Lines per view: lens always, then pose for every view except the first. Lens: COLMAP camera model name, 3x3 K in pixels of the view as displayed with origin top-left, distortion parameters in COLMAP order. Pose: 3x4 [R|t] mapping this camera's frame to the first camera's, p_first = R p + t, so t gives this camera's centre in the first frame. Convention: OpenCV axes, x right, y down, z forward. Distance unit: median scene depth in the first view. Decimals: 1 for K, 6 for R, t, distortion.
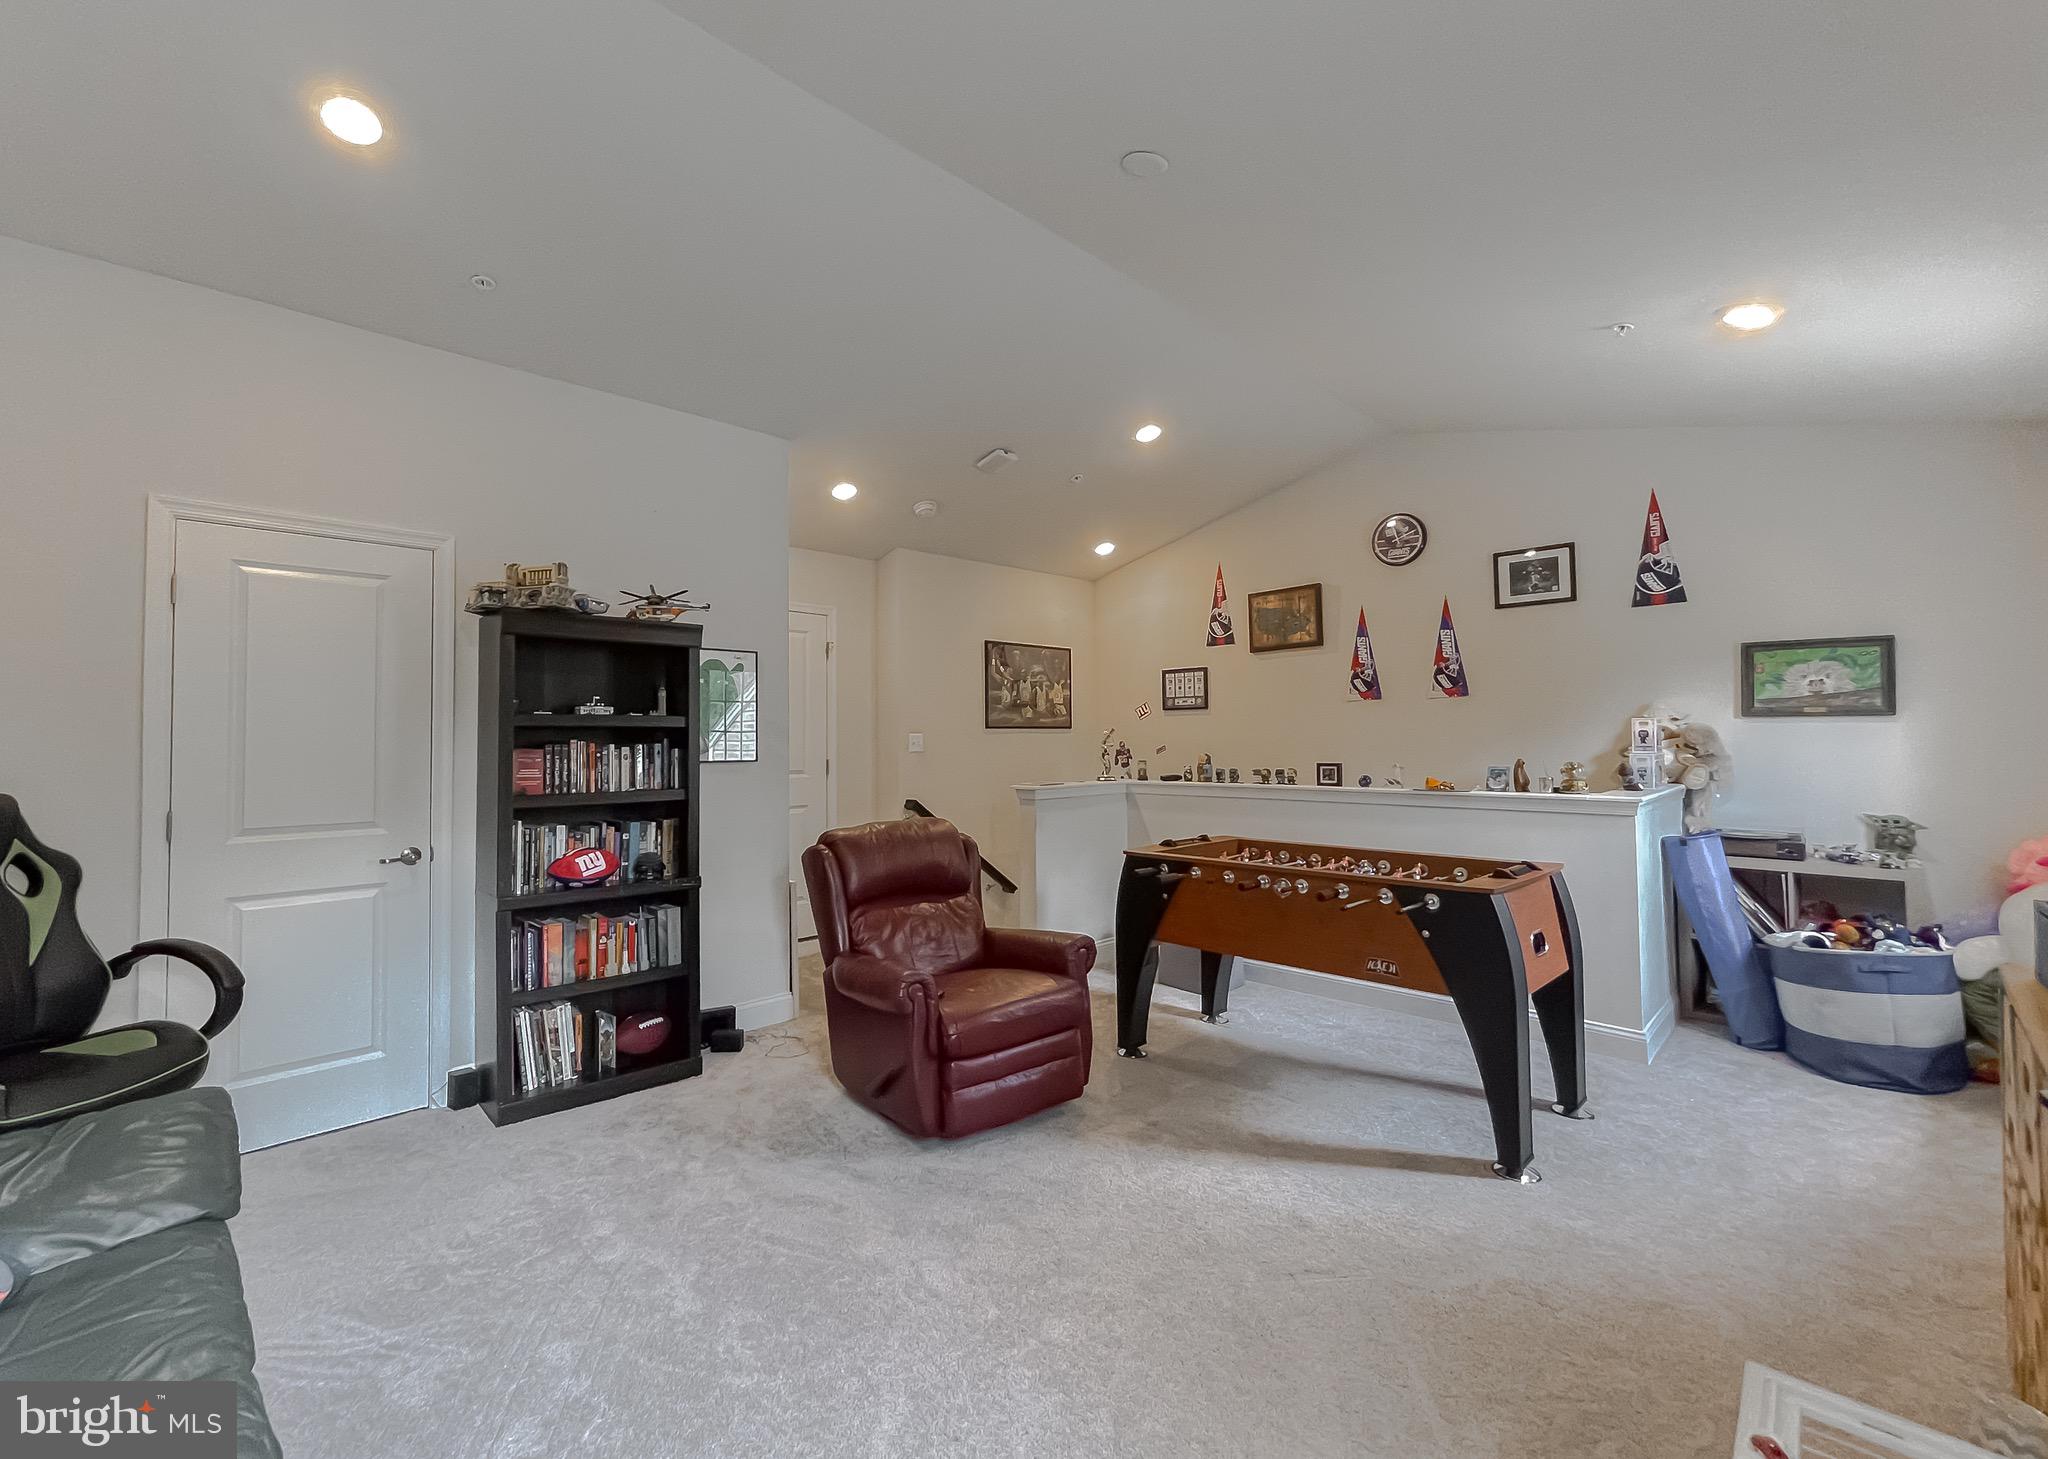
lens RADIAL K [[931.5, 0, 1020.6], [0, 931.5, 729.1], [0, 0, 1]] dist [-0.031035, -0.000101]
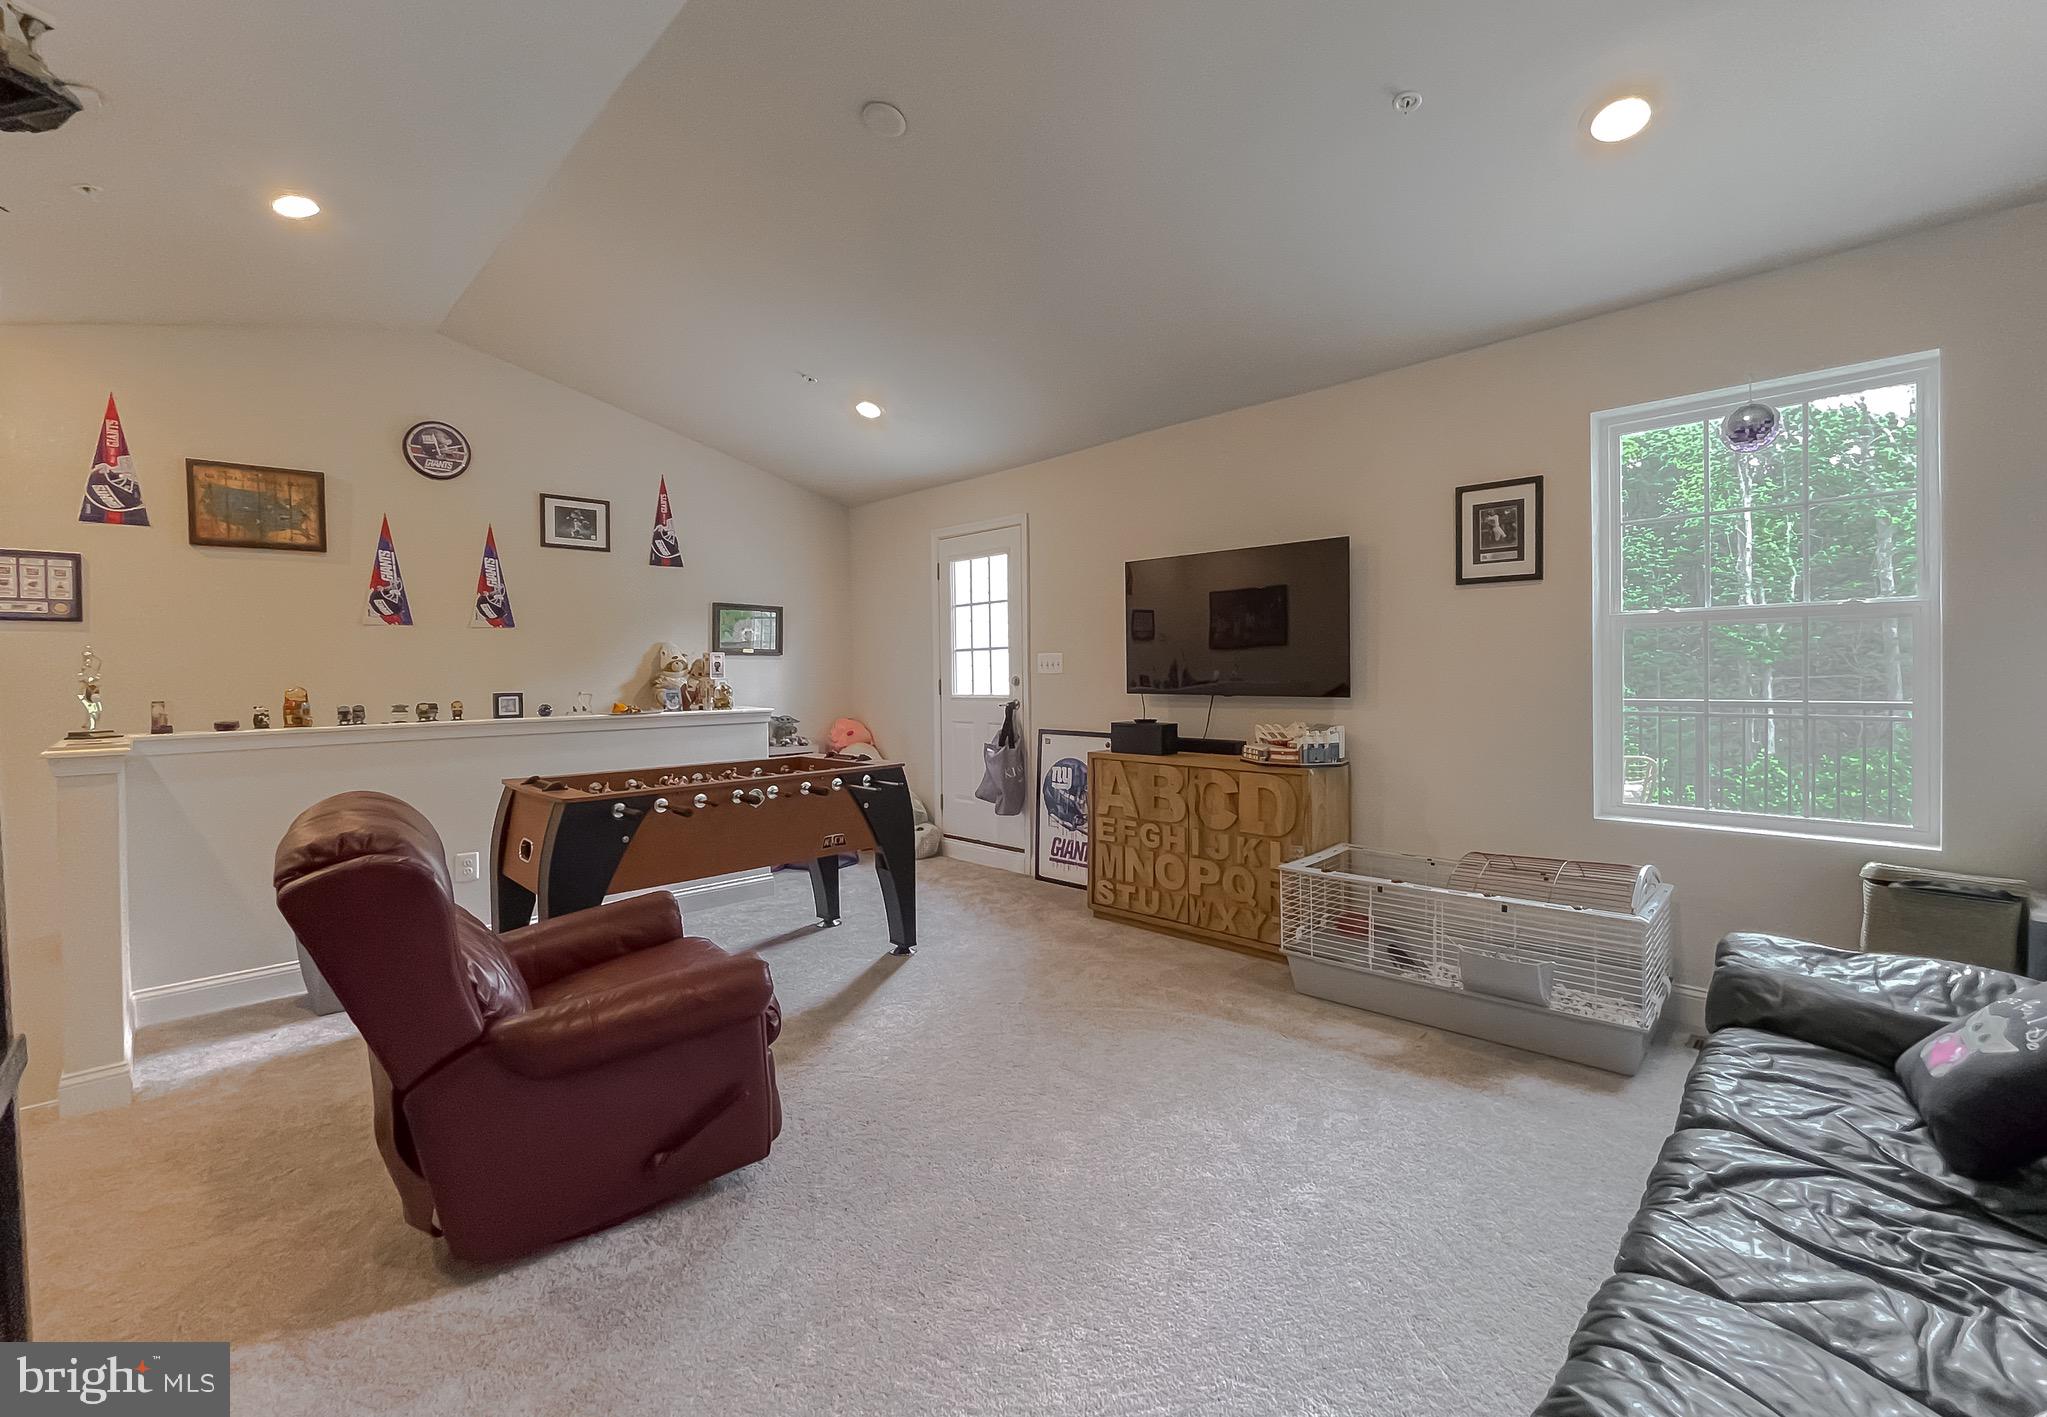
lens RADIAL K [[875.2, 0, 1022.5], [0, 875.2, 699.9], [0, 0, 1]] dist [0.005030, 0.000299]
pose [[-0.028372, -0.027833, 0.999210, -0.484404], [-0.002149, 0.999612, 0.027783, 0.015642], [-0.999595, -0.001359, -0.028421, 0.455600]]
